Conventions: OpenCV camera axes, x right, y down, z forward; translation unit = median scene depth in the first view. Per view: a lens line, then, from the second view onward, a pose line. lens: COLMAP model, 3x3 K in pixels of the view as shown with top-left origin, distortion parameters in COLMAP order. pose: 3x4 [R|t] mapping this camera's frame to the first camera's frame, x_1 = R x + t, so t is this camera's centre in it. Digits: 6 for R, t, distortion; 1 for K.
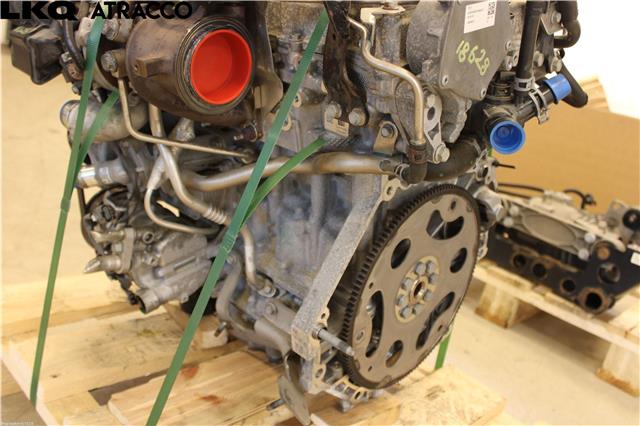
lens RADIAL K [[578.5, 0, 320.0], [0, 578.5, 213.0], [0, 0, 1]] dist [-0.067864, 0.027218]
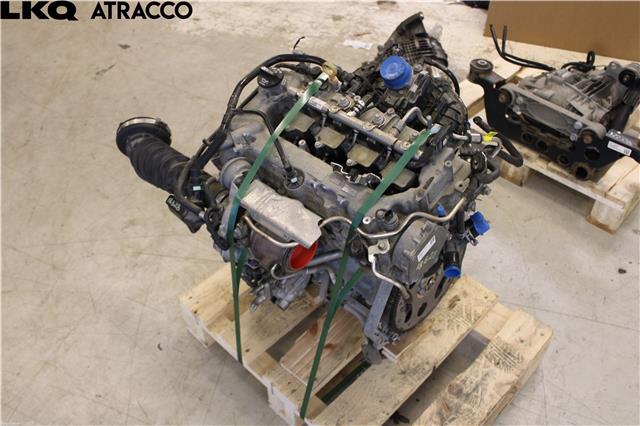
lens RADIAL K [[578.5, 0, 320.0], [0, 578.5, 213.0], [0, 0, 1]] dist [-0.067864, 0.027218]
pose [[0.969545, -0.172546, -0.173809, 0.103811], [0.233666, 0.864285, 0.445435, -0.502418], [0.073362, -0.472483, 0.878281, -0.261262]]
